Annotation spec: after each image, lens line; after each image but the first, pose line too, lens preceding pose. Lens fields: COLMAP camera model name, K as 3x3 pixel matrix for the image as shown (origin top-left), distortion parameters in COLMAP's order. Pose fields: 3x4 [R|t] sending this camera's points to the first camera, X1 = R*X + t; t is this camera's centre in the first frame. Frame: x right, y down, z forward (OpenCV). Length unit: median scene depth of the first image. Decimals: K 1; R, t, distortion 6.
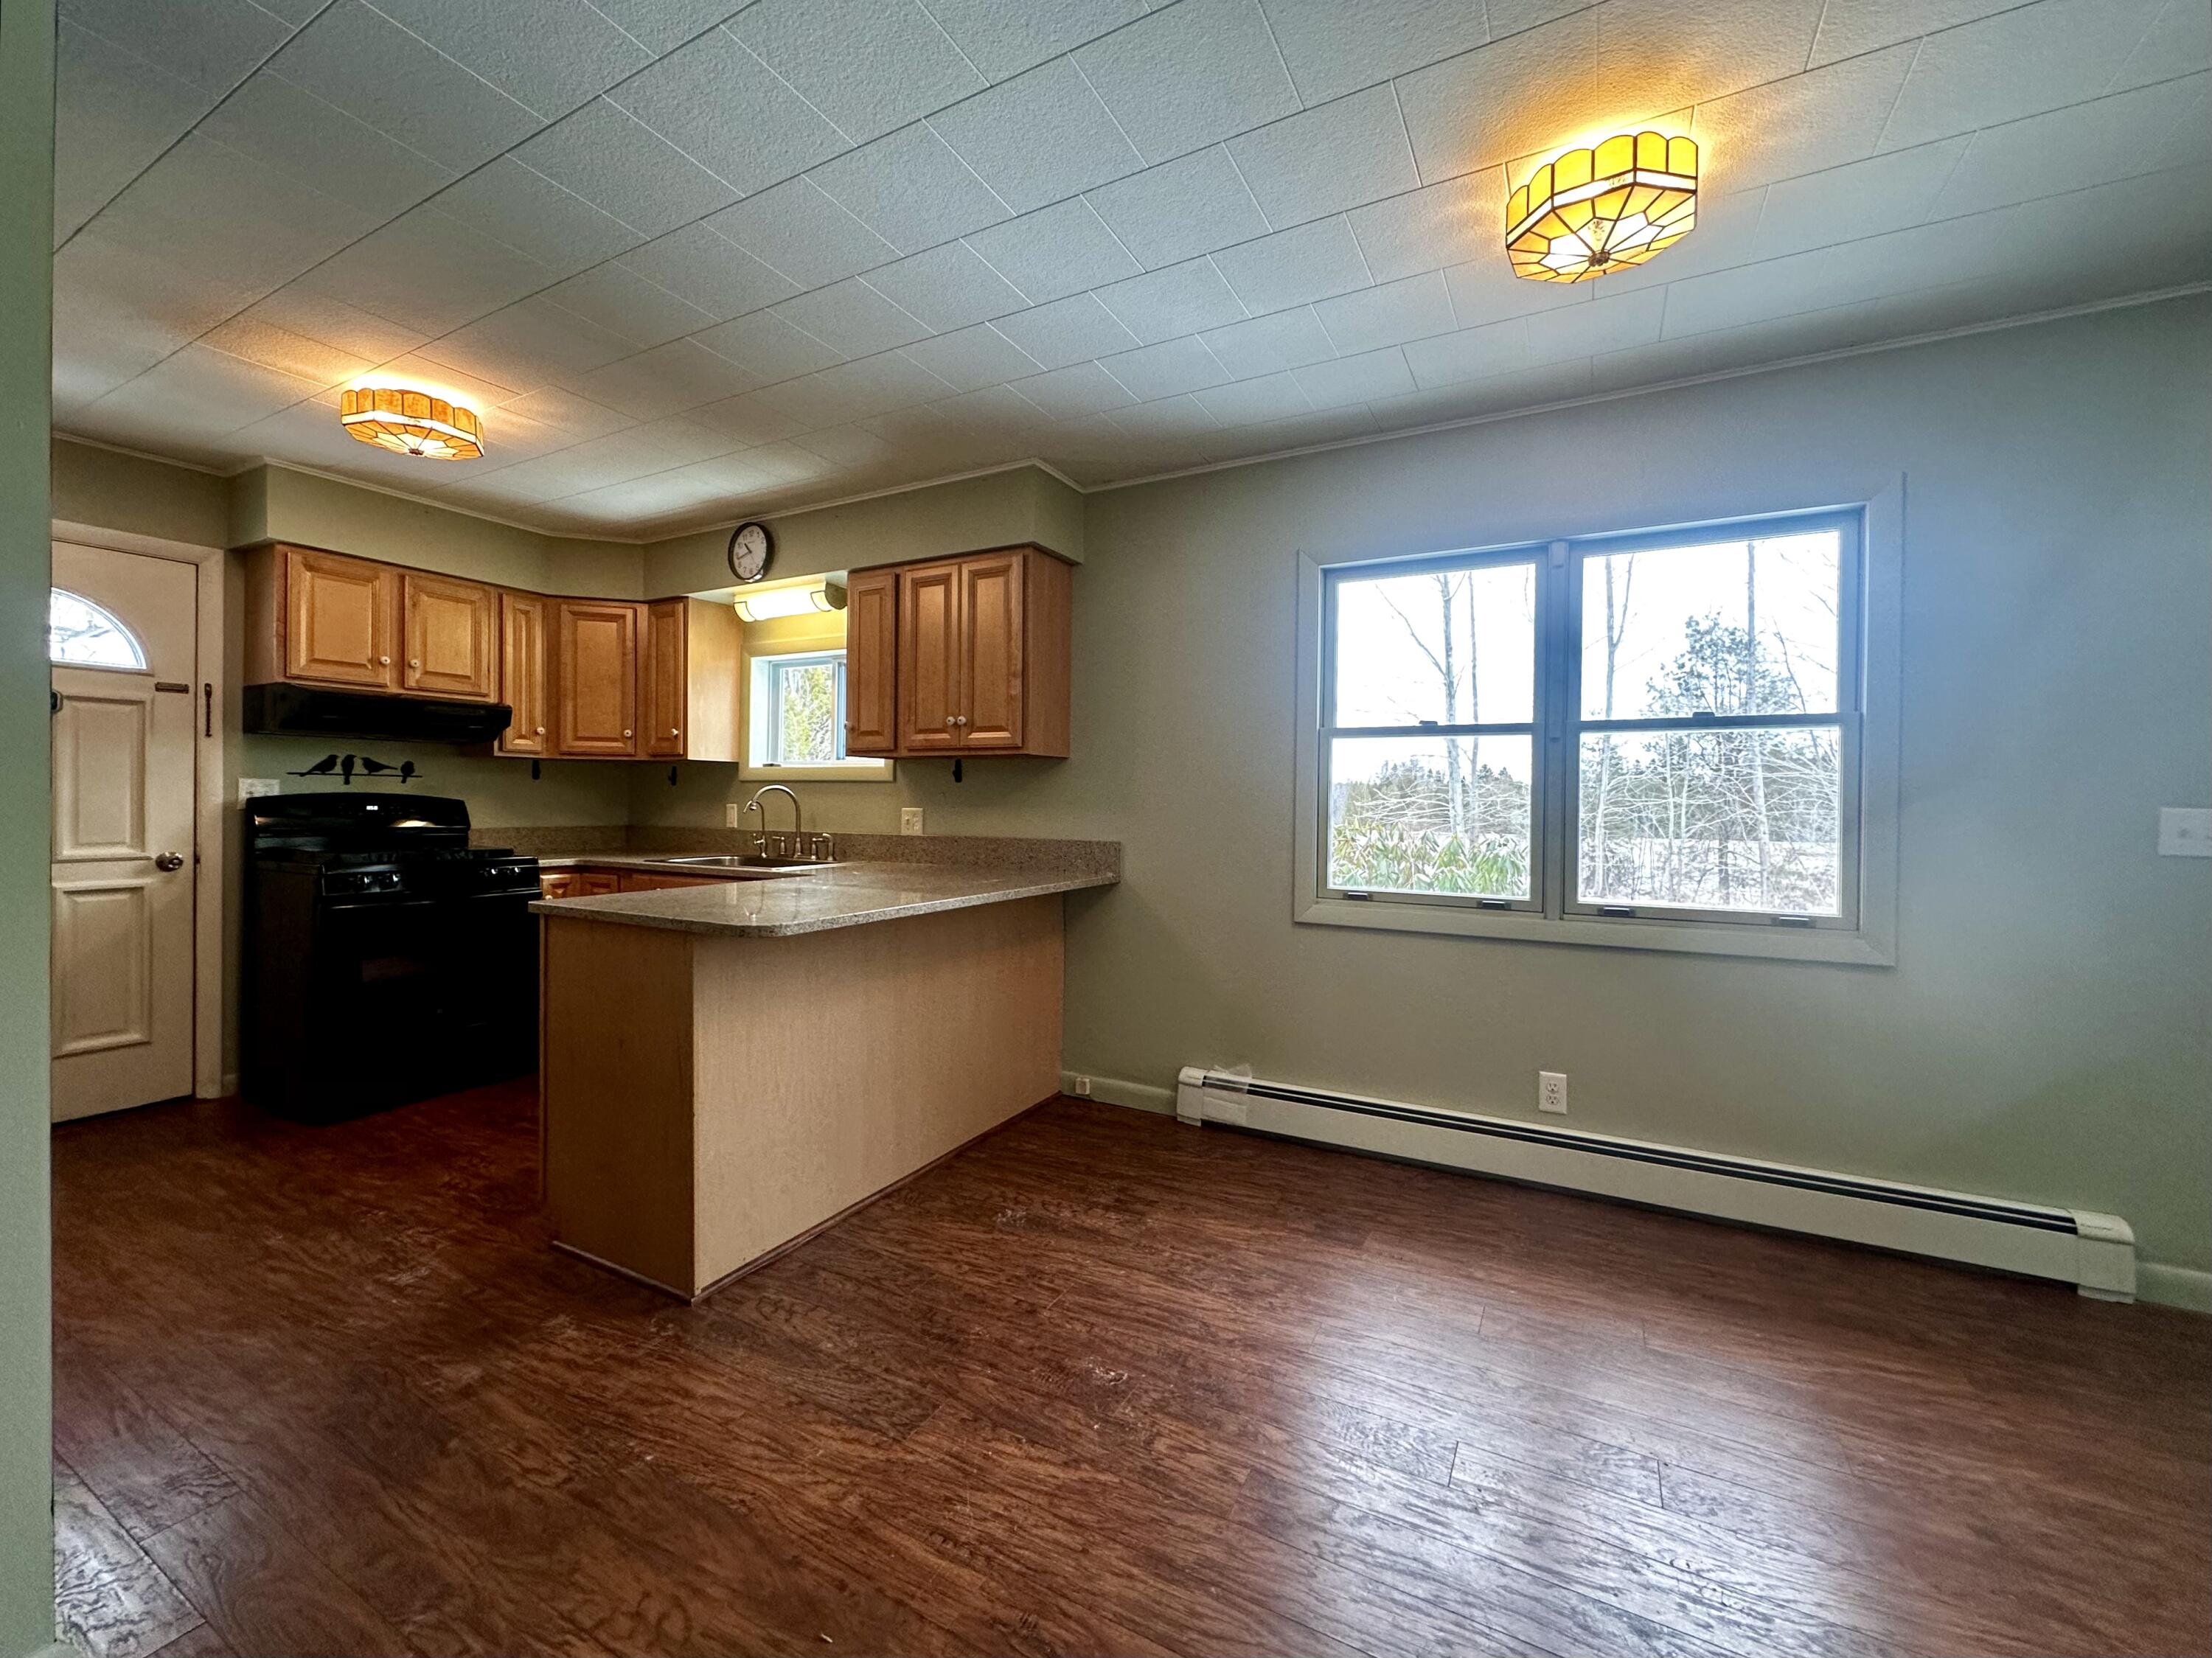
lens RADIAL K [[892.7, 0, 1104.4], [0, 892.7, 805.6], [0, 0, 1]] dist [0.001235, -0.000170]
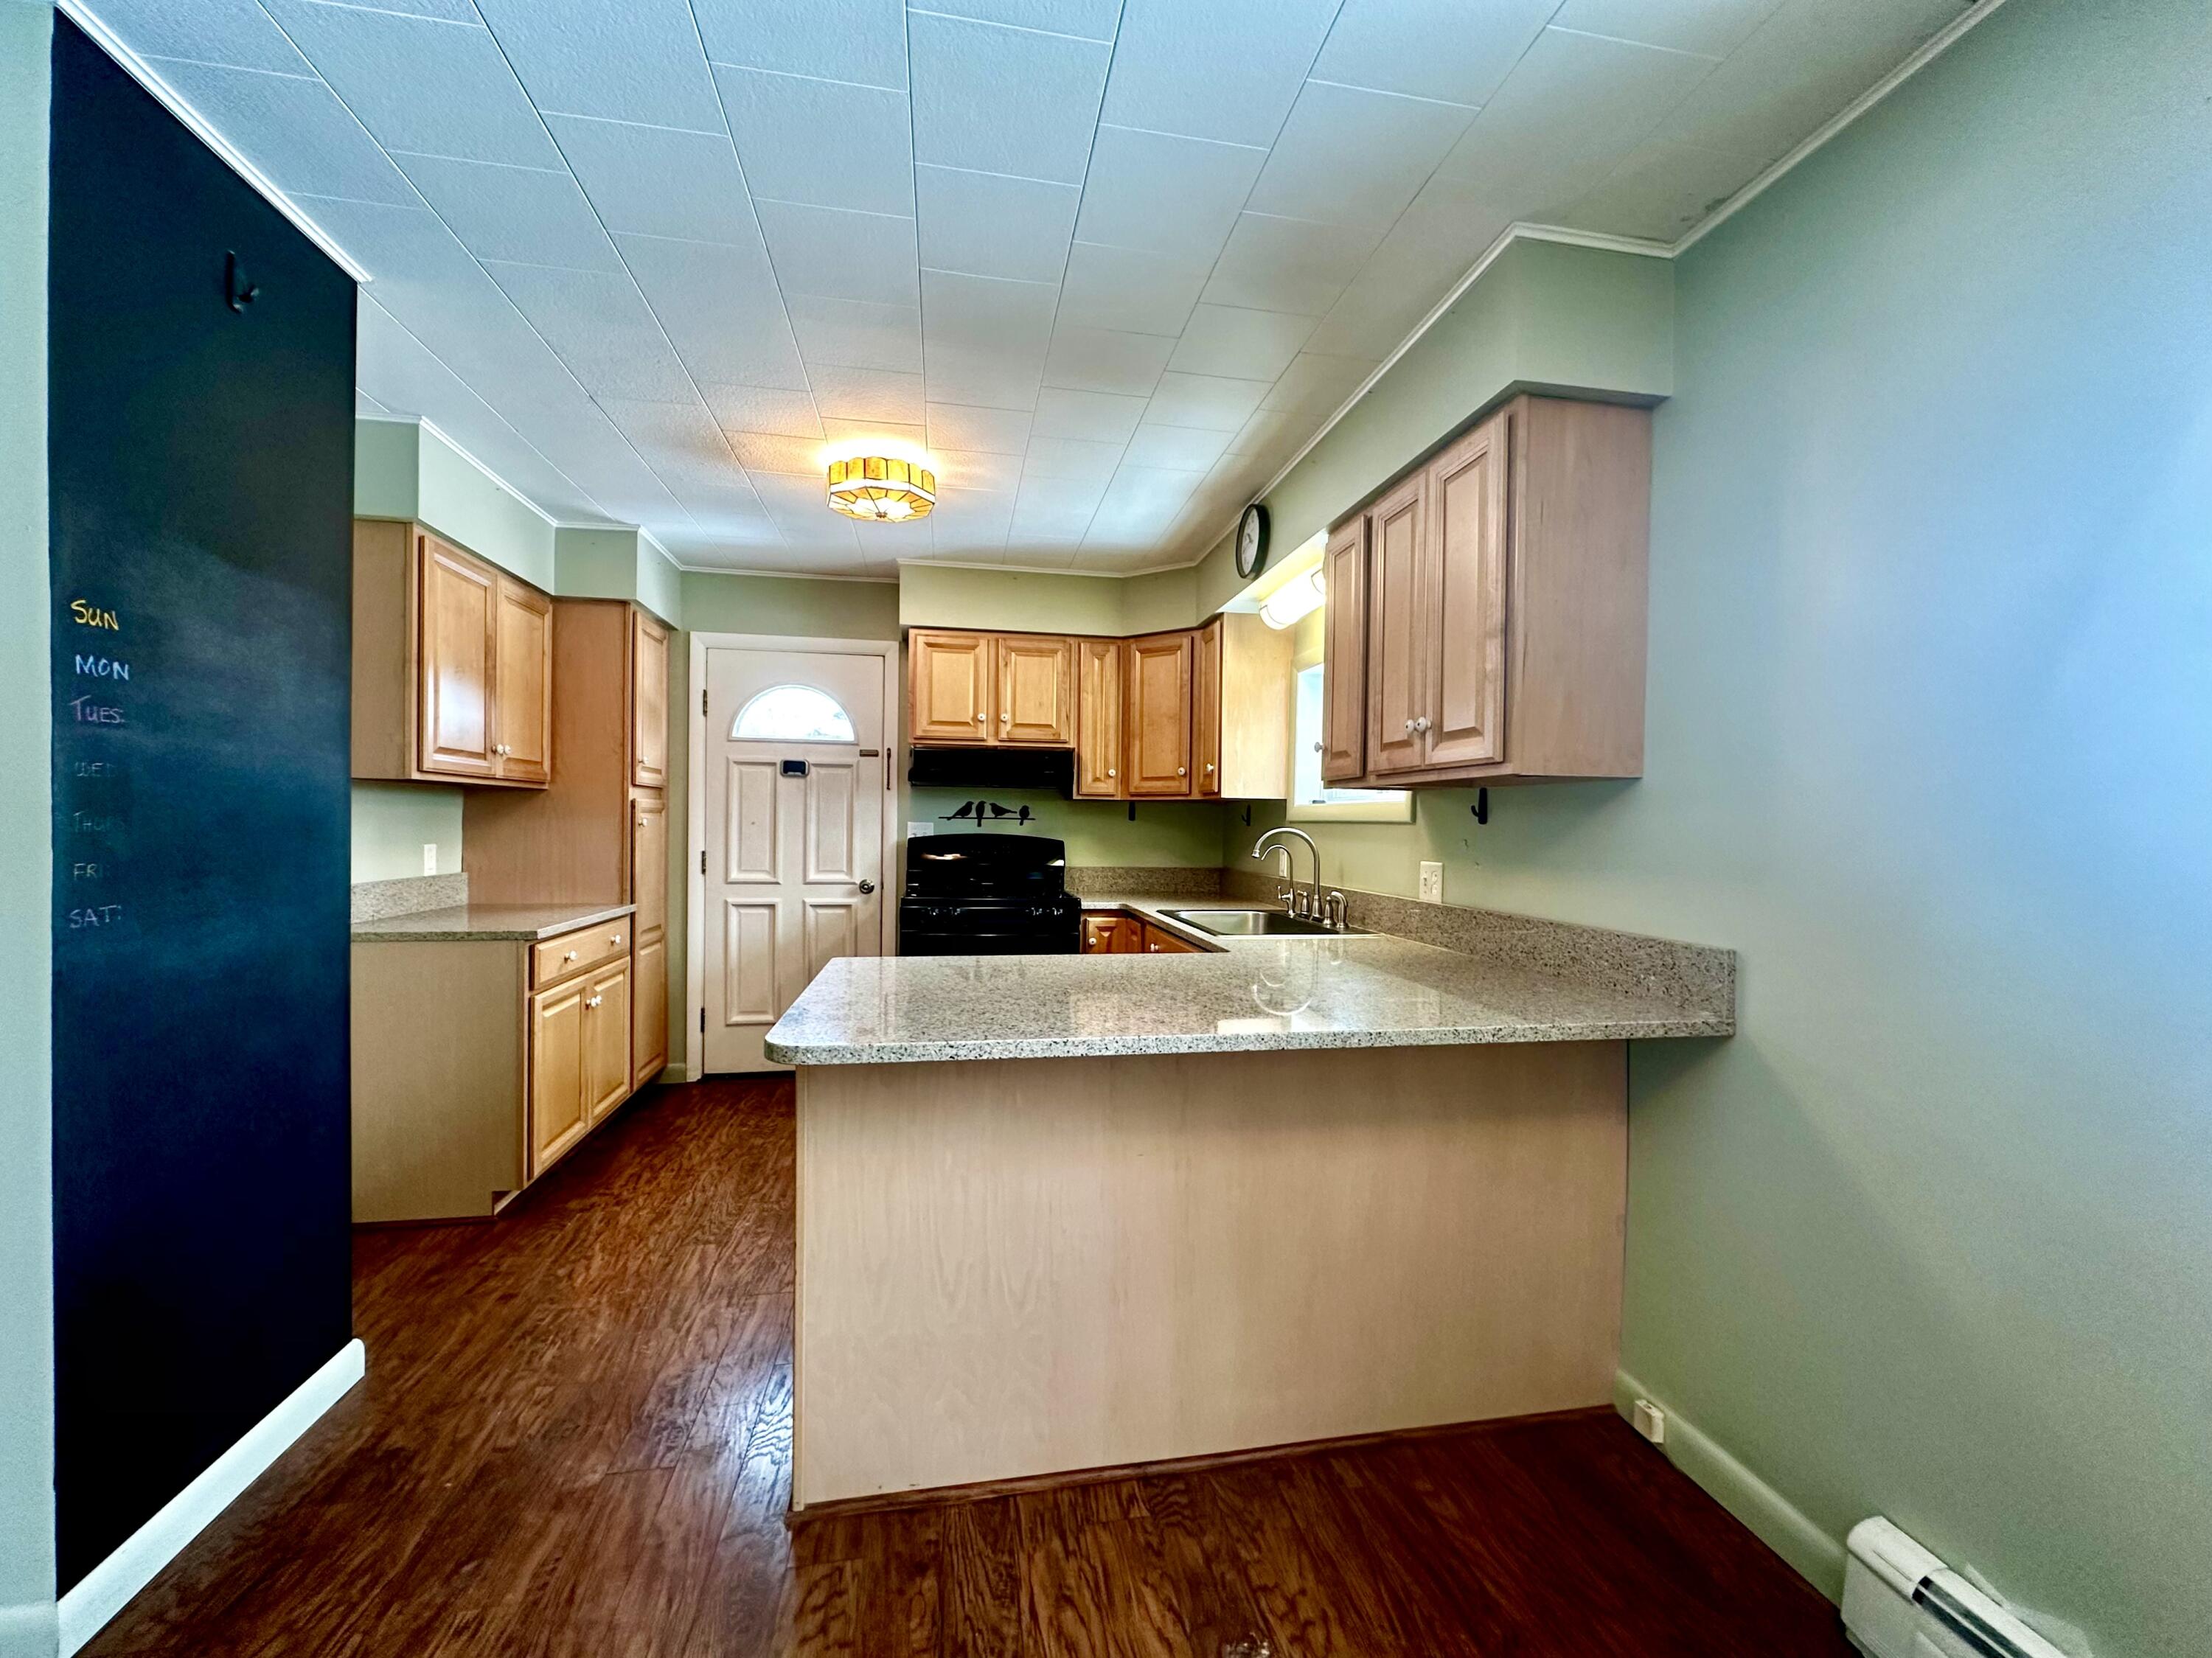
lens RADIAL K [[886.8, 0, 1106.0], [0, 886.8, 835.6], [0, 0, 1]] dist [0.000010, -0.000173]
pose [[0.627050, 0.008854, -0.778929, 0.164204], [-0.012933, 0.999916, 0.000955, -0.015736], [0.778872, 0.009475, 0.627111, 0.416716]]
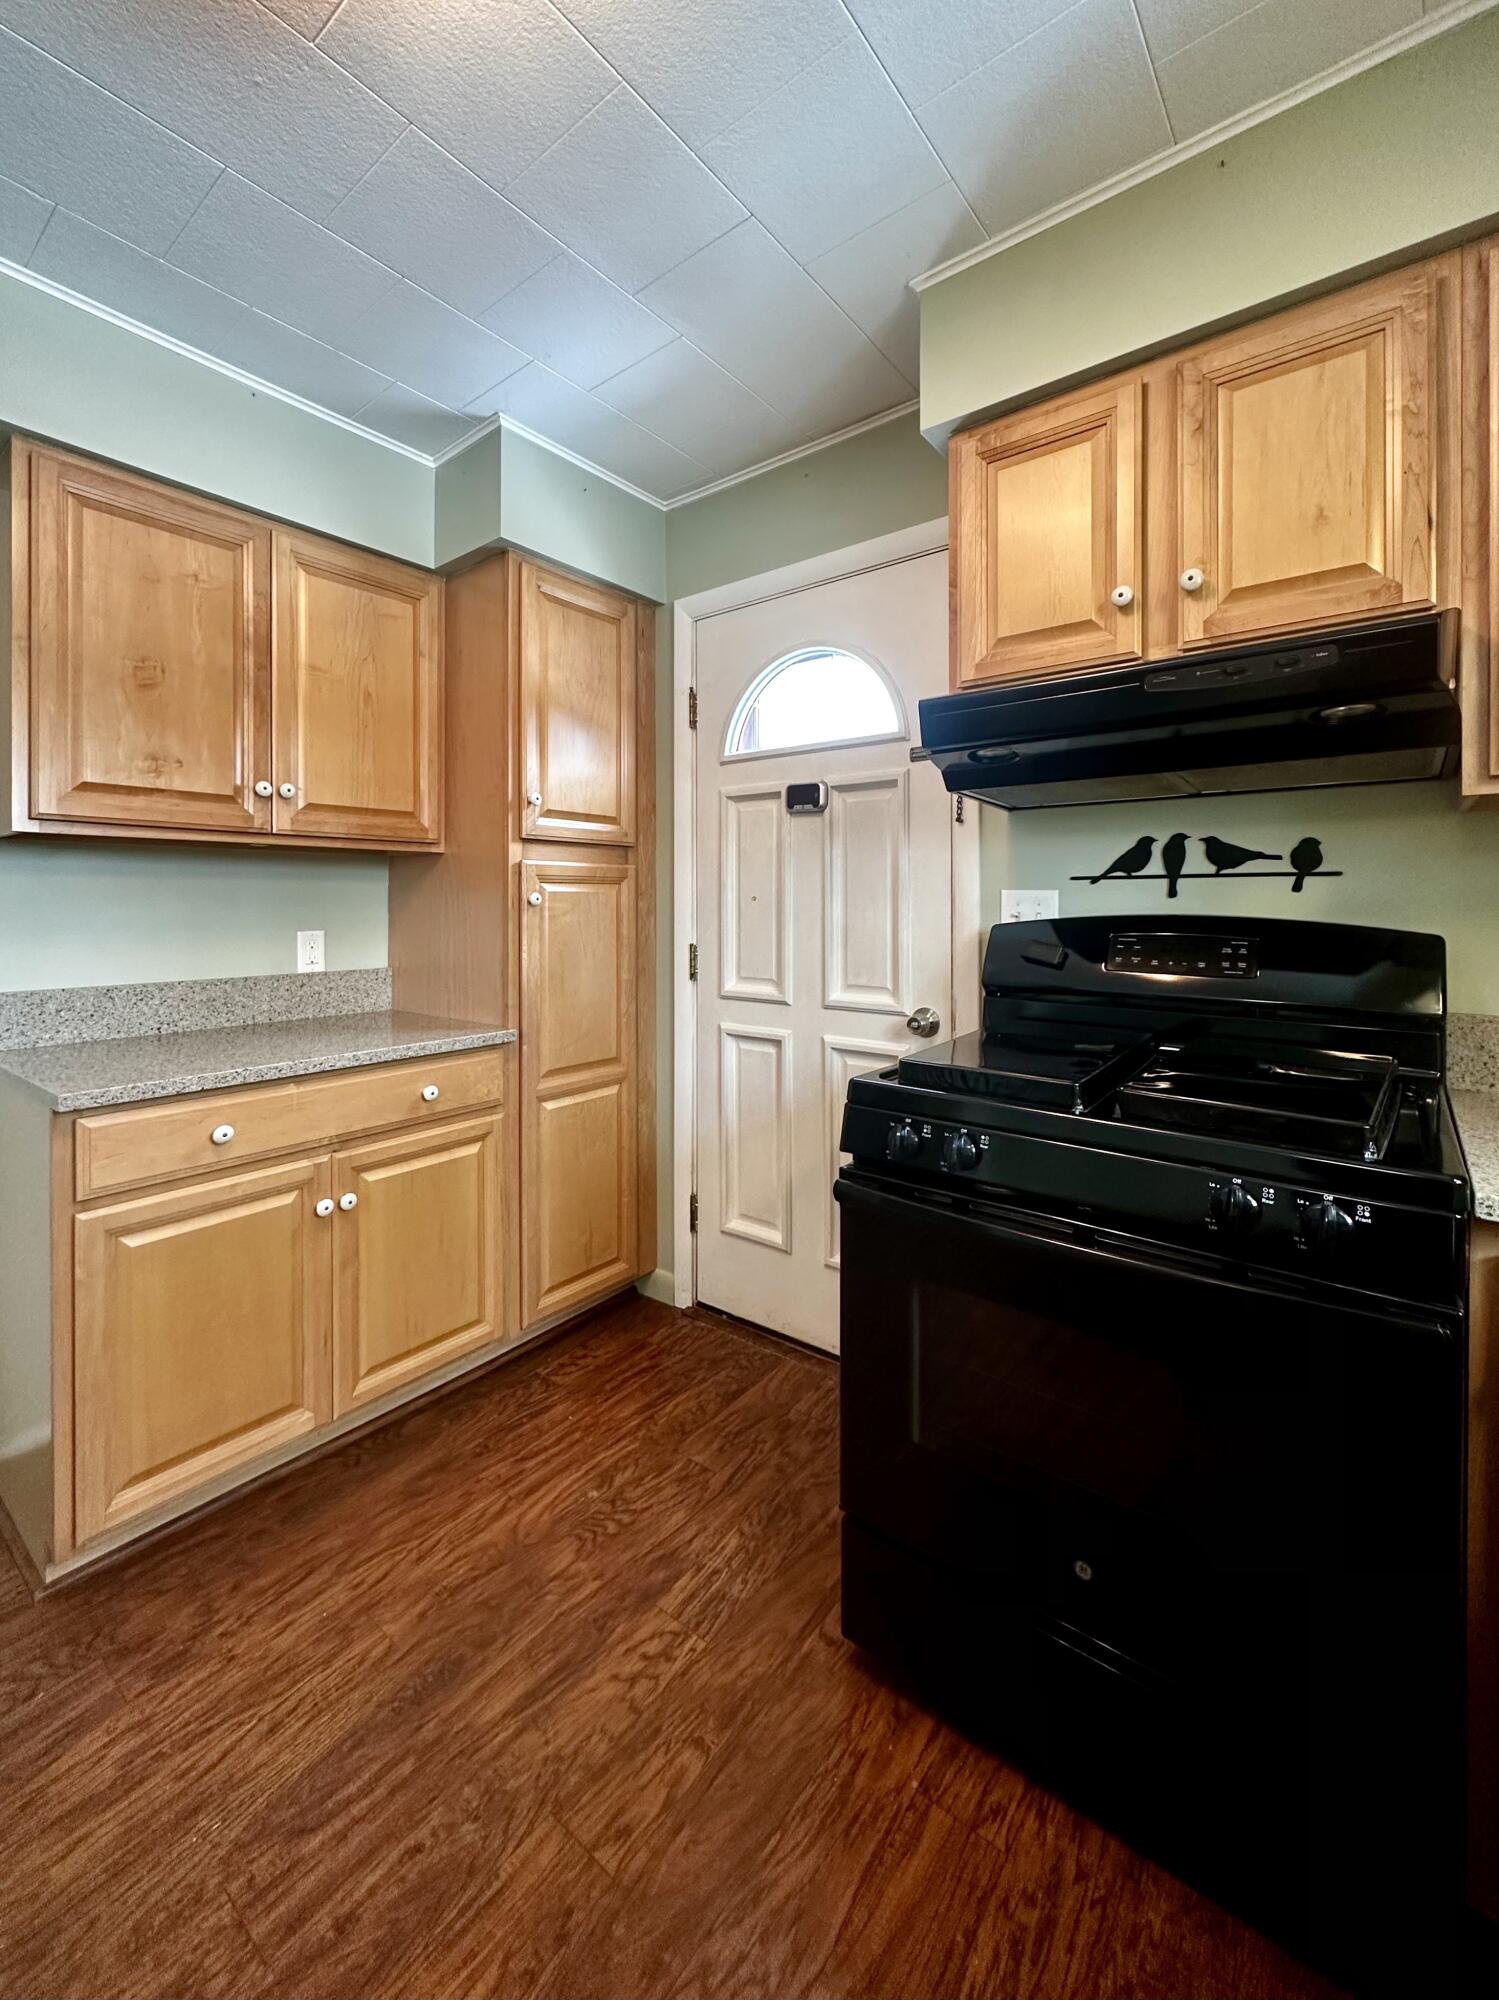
lens RADIAL K [[818.6, 0, 754.6], [0, 818.6, 905.8], [0, 0, 1]] dist [-0.001194, -0.000435]
pose [[-0.164635, -0.007729, -0.986324, -0.401012], [-0.007695, 0.999949, -0.006551, -0.015257], [0.986325, 0.006511, -0.164686, 0.884505]]
